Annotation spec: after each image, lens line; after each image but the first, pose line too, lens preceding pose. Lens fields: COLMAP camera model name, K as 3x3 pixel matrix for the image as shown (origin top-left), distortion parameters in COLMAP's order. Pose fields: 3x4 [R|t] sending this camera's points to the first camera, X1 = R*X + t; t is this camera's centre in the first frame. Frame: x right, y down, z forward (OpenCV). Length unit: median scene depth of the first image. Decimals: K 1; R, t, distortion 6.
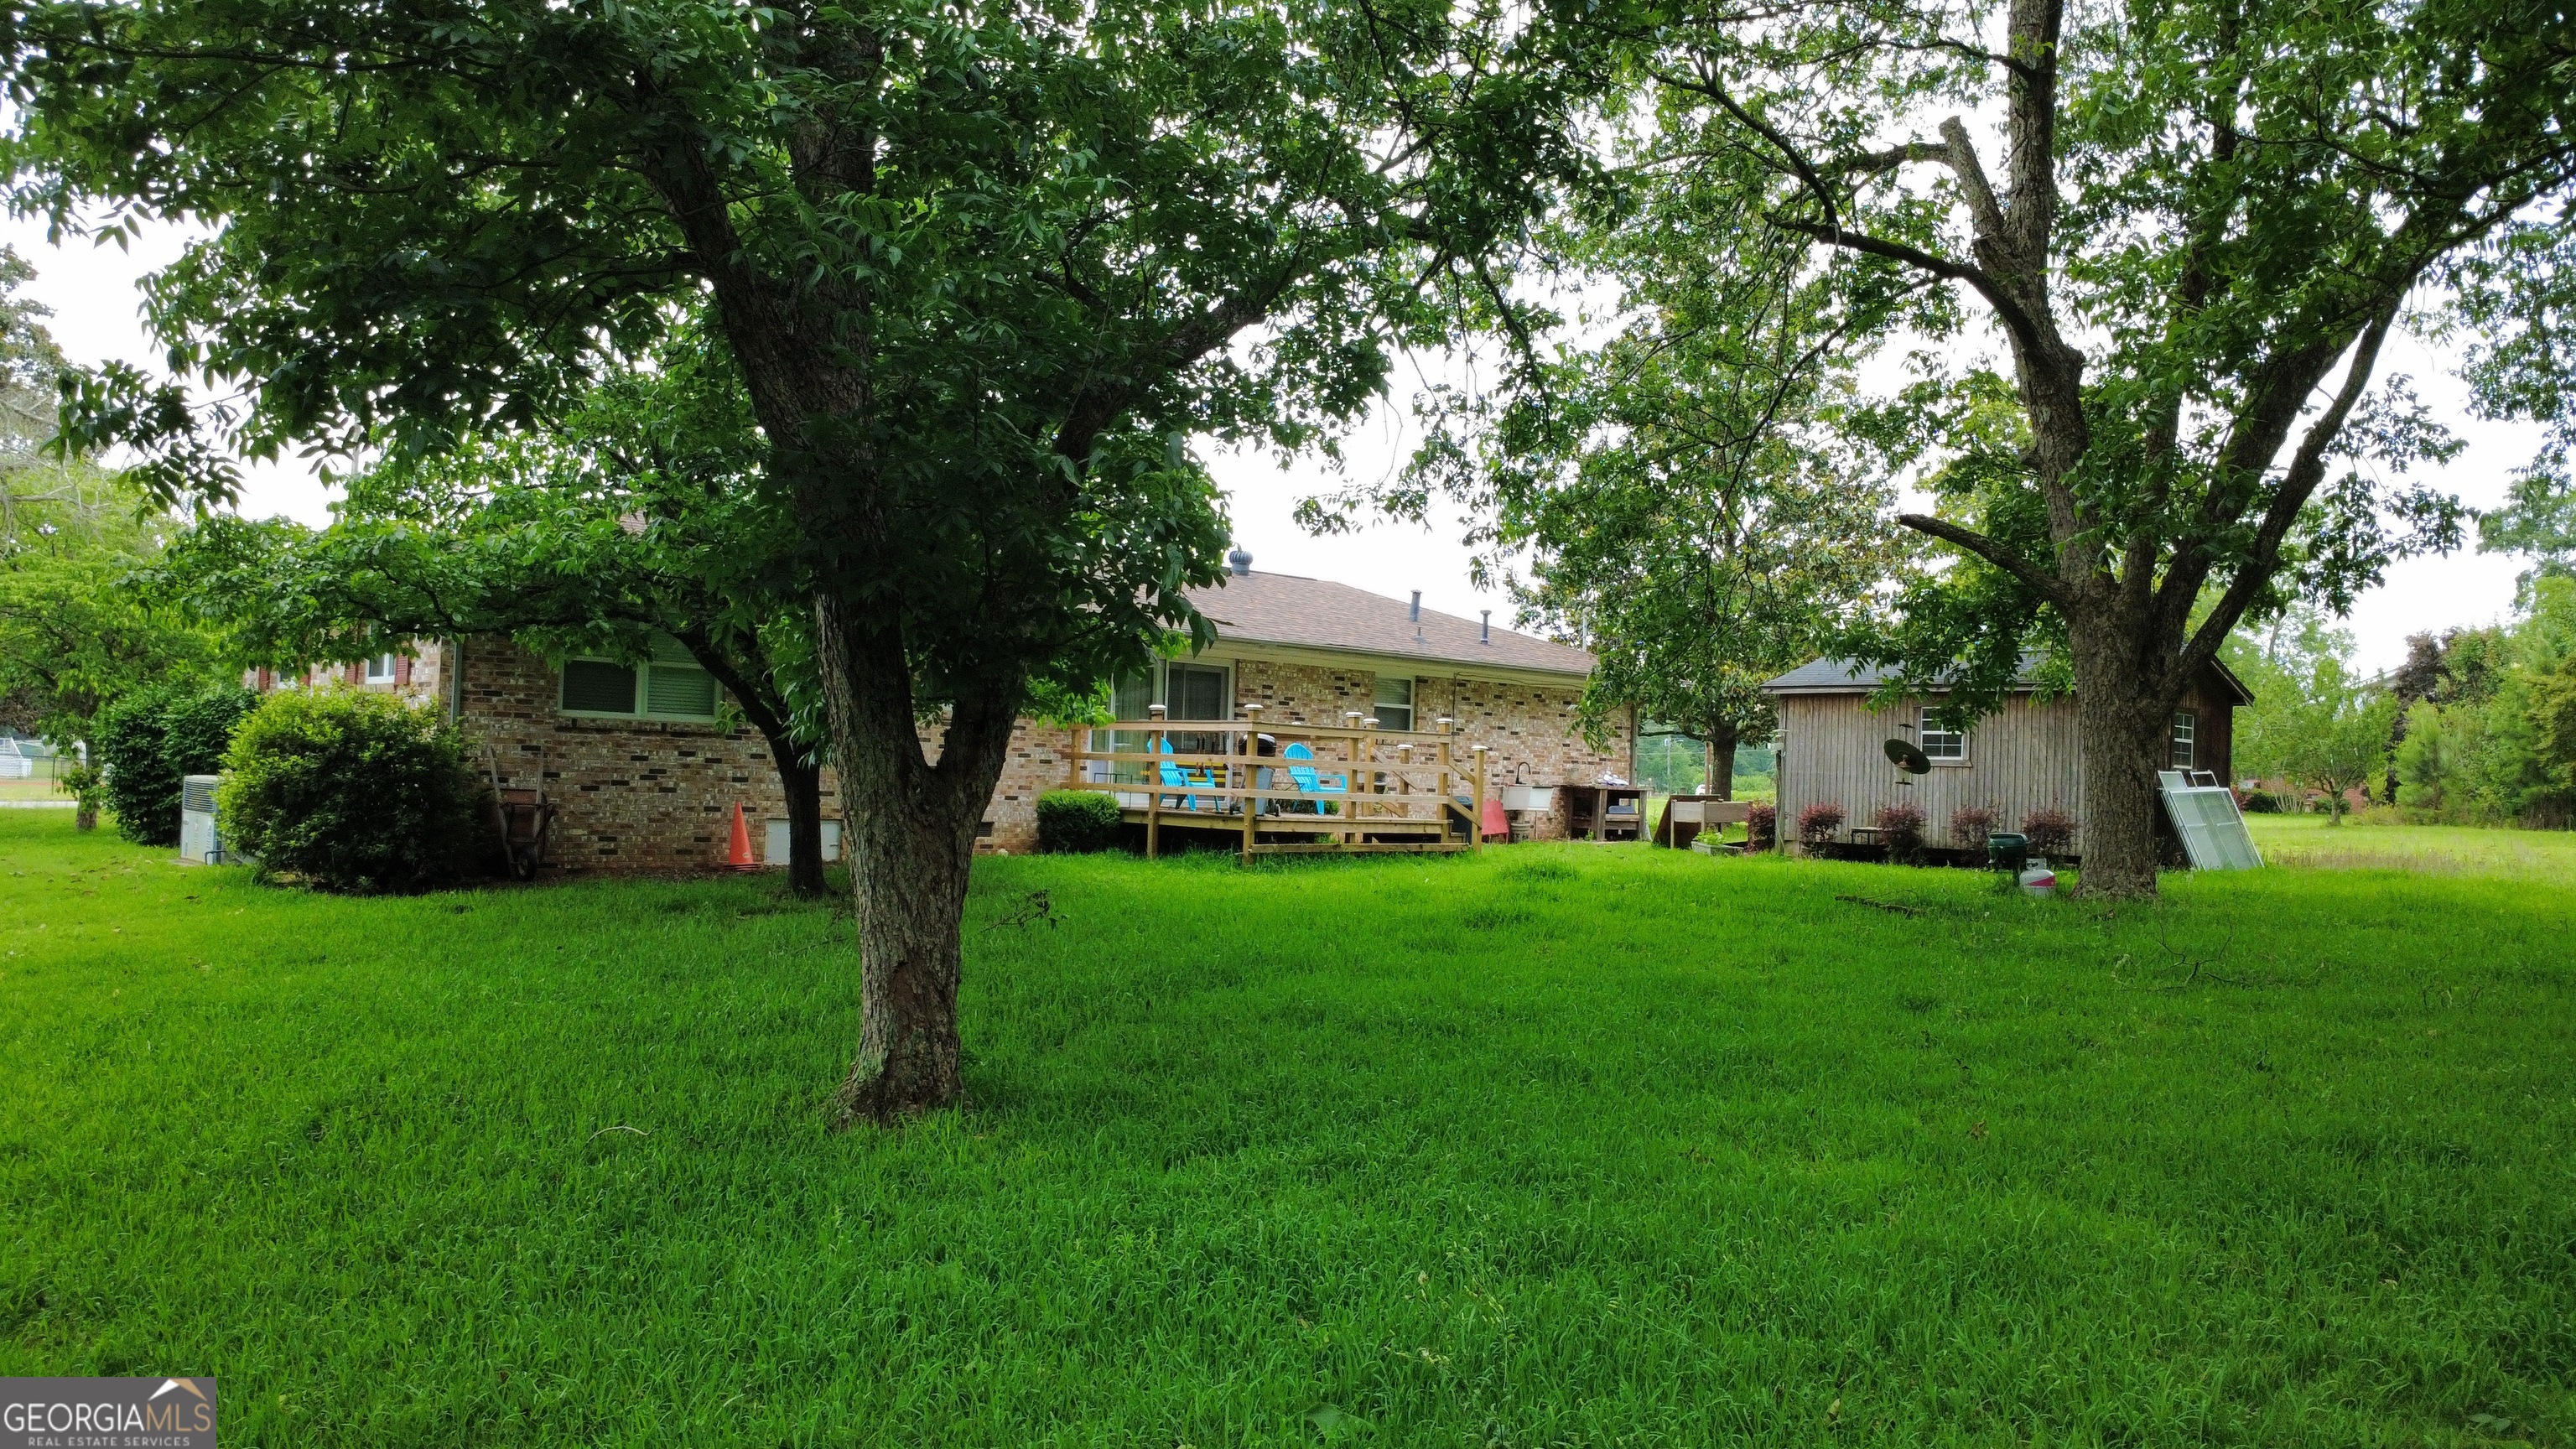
lens RADIAL K [[1853.5, 0, 1279.9], [0, 1853.5, 731.0], [0, 0, 1]] dist [-0.008010, -0.002229]
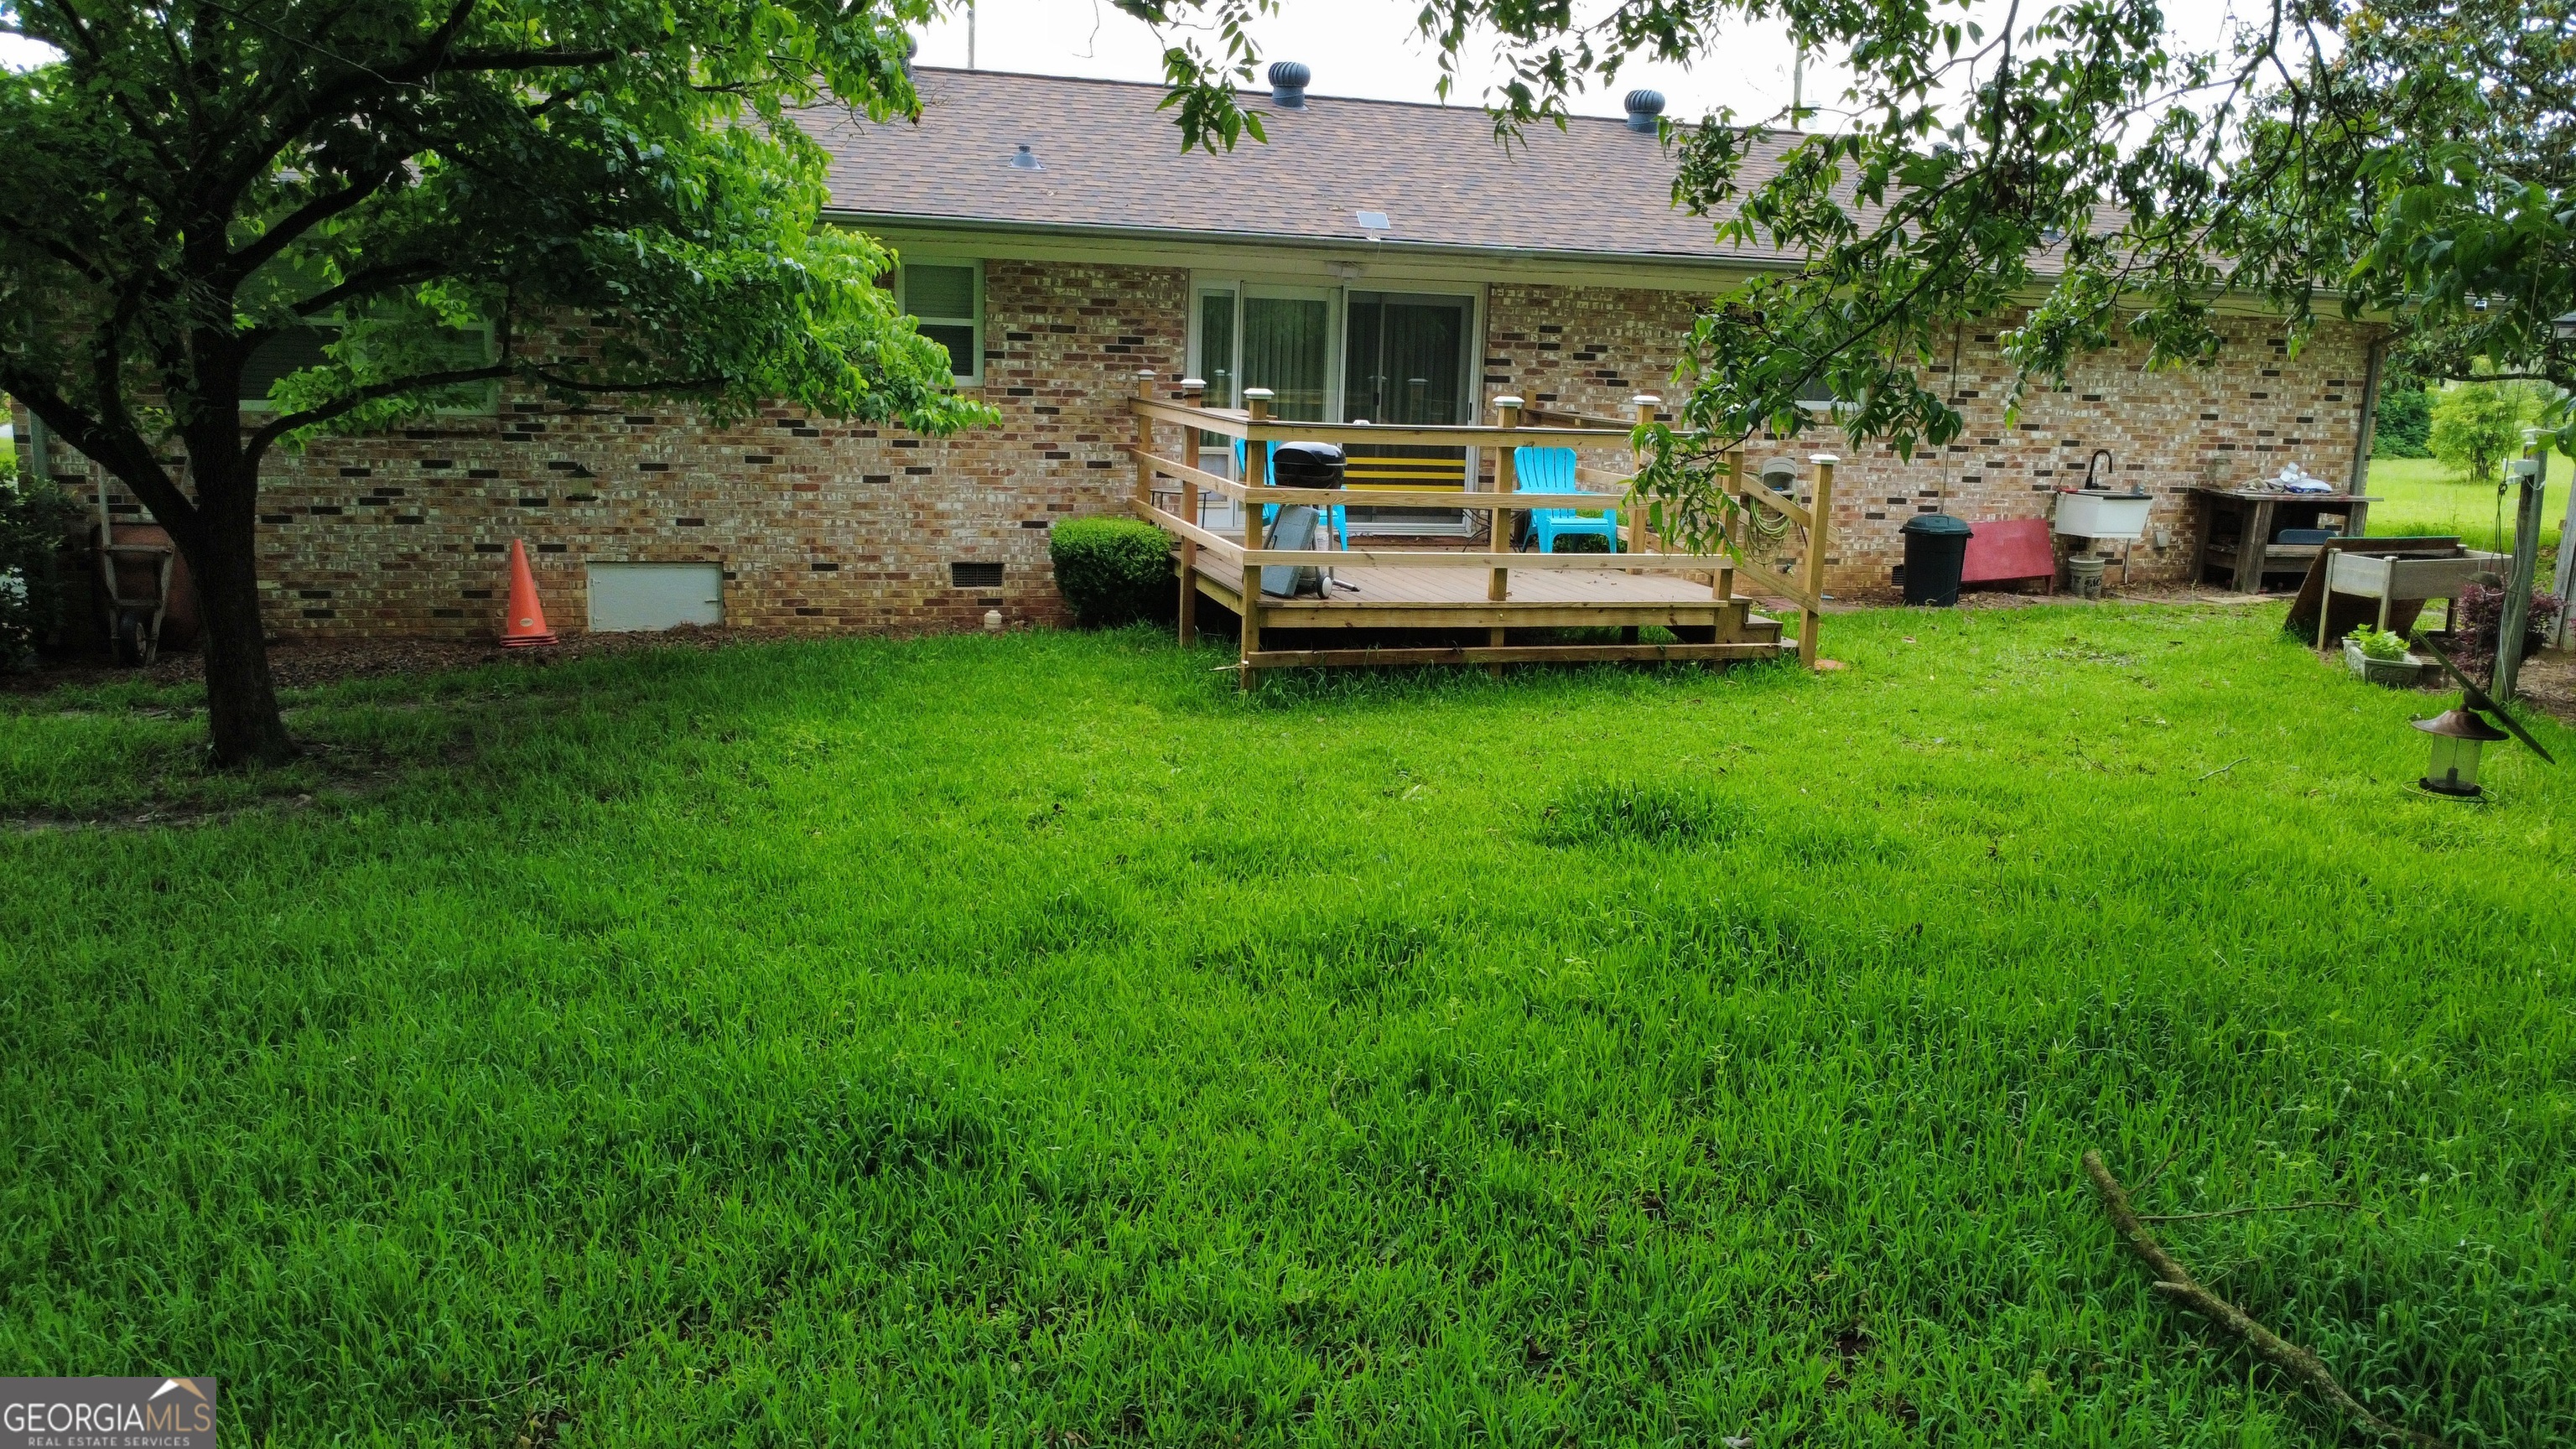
lens RADIAL K [[1791.5, 0, 1288.0], [0, 1791.5, 724.5], [0, 0, 1]] dist [-0.004149, 0.009467]
pose [[0.883825, 0.061996, -0.463691, 0.238915], [0.021040, 0.984909, 0.171787, 0.000505], [0.467344, -0.161586, 0.869183, 0.559944]]
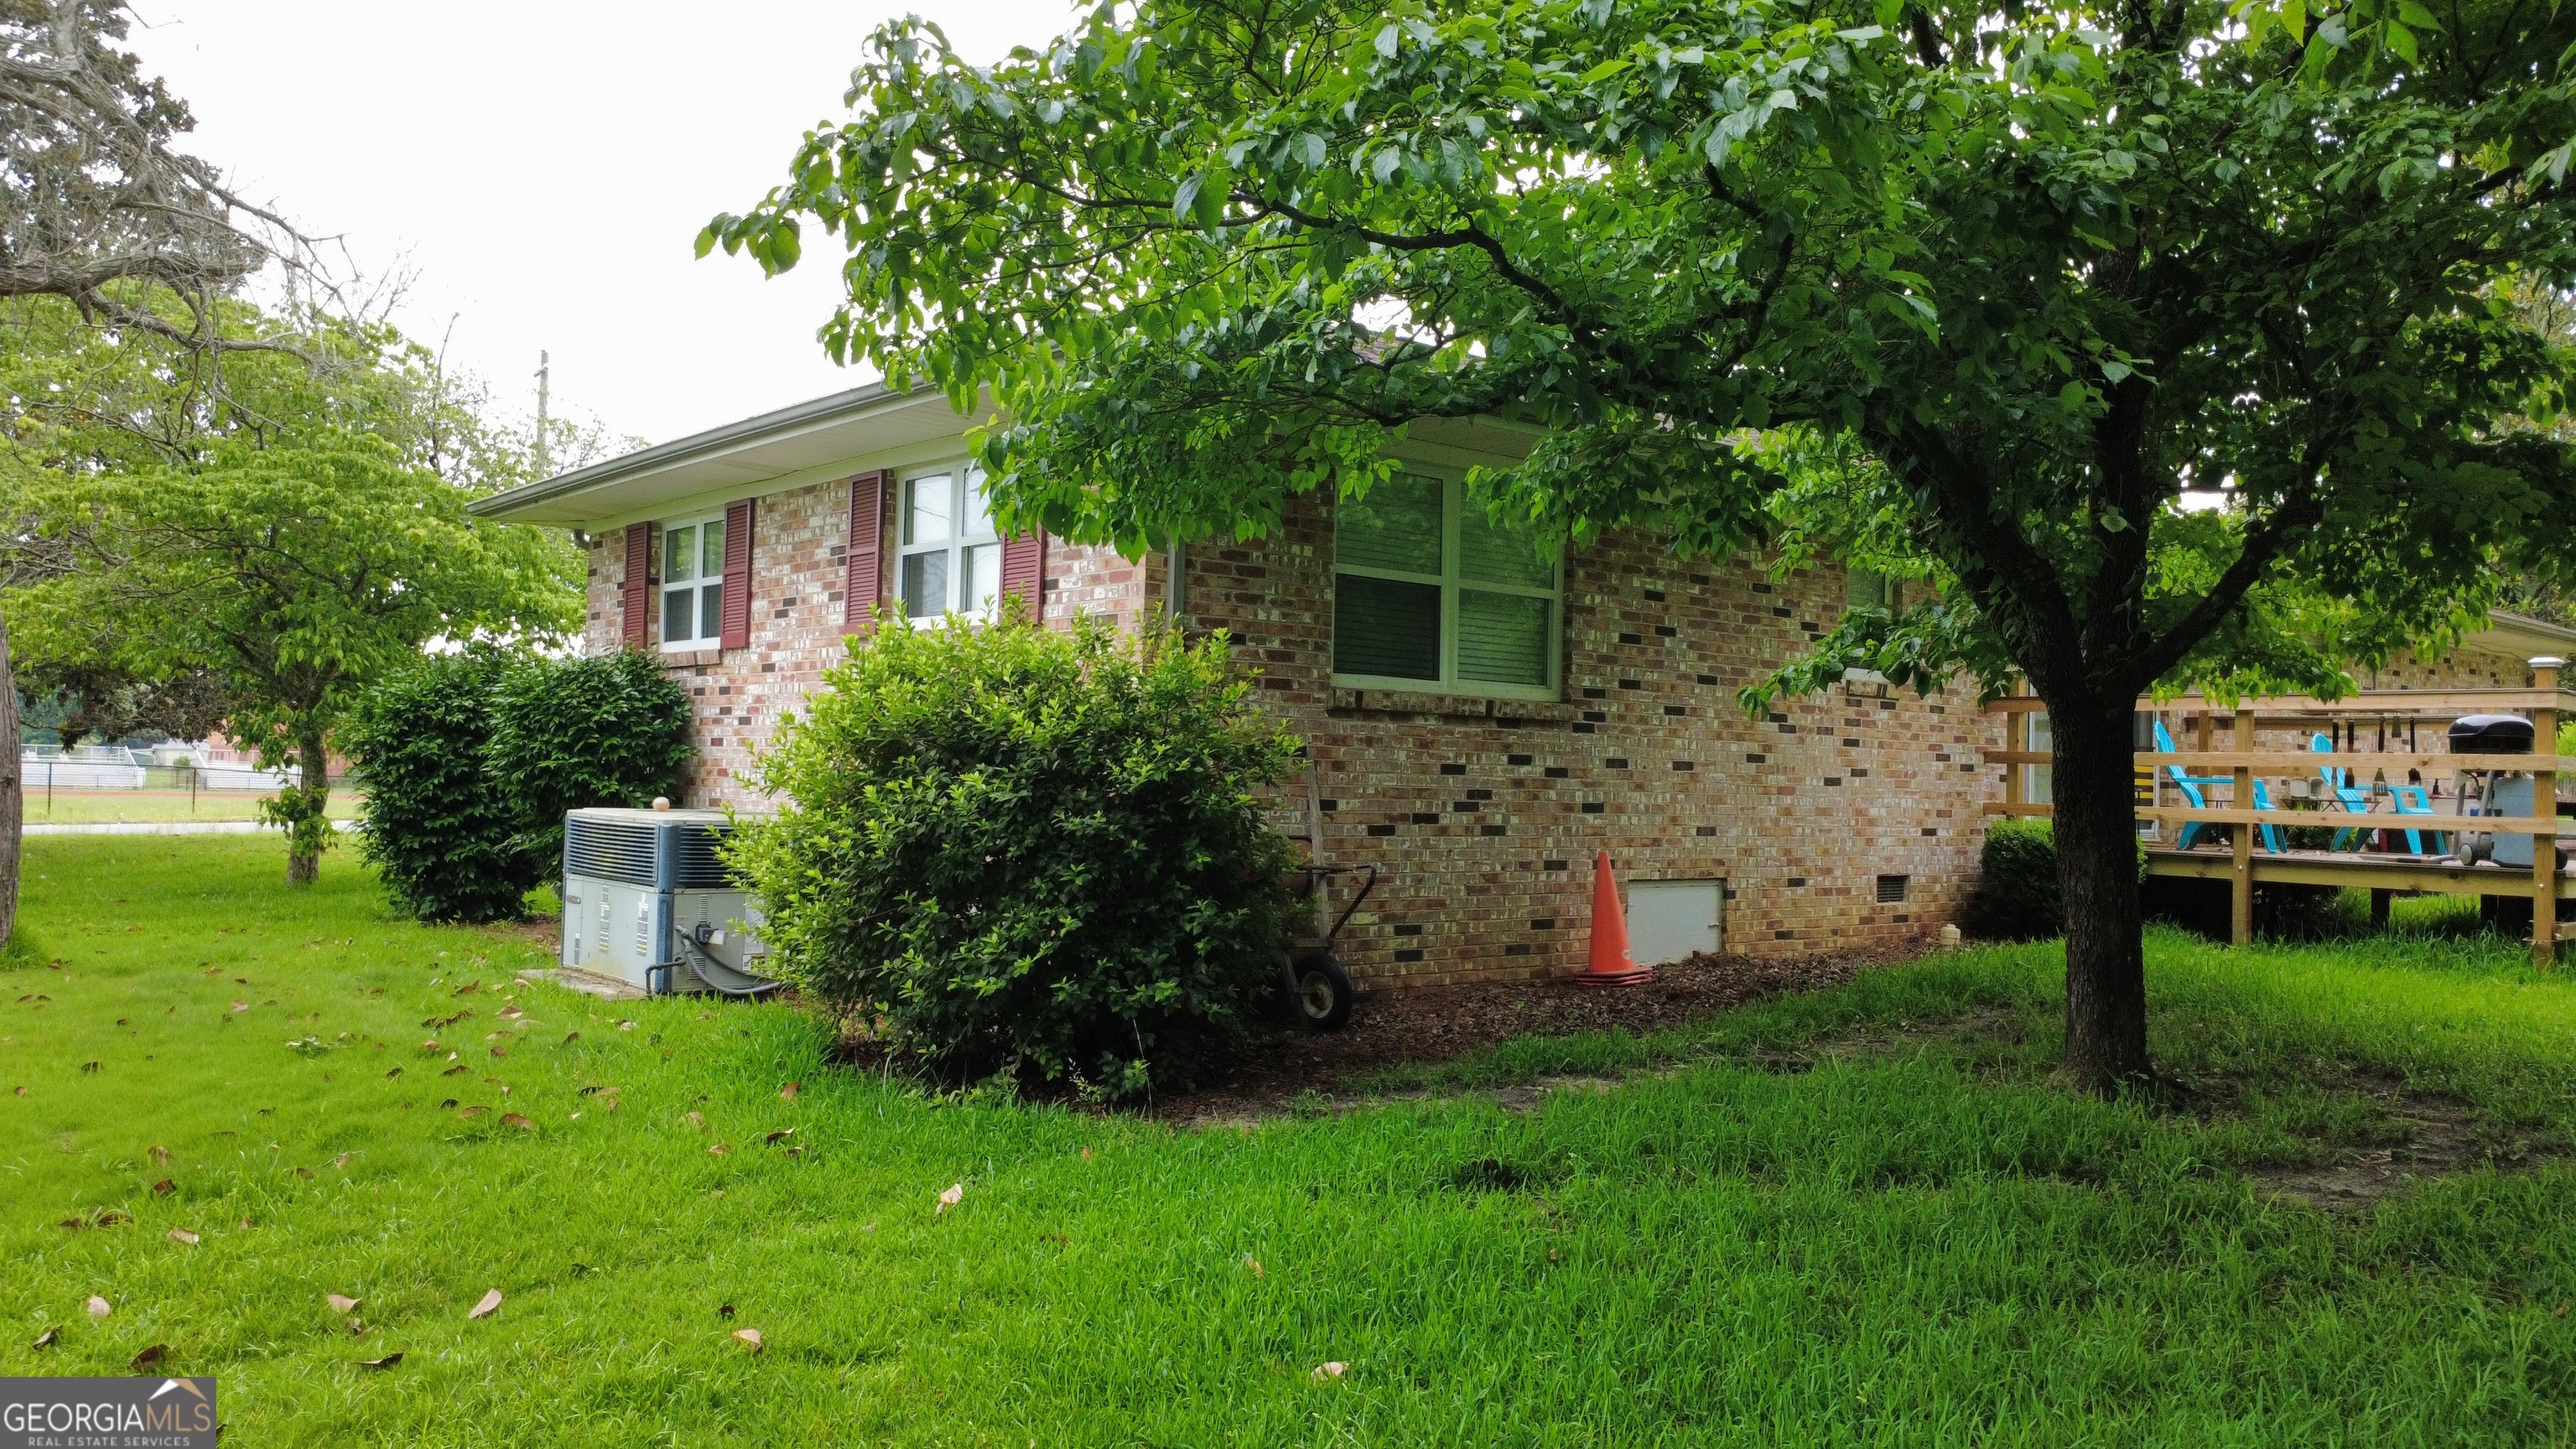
lens RADIAL K [[1862.9, 0, 1288.0], [0, 1862.9, 724.5], [0, 0, 1]] dist [0.000779, -0.000751]
pose [[0.999081, -0.008452, -0.042020, -0.353243], [0.008319, 0.999960, -0.003336, 0.003535], [0.042046, 0.002983, 0.999111, 0.464854]]
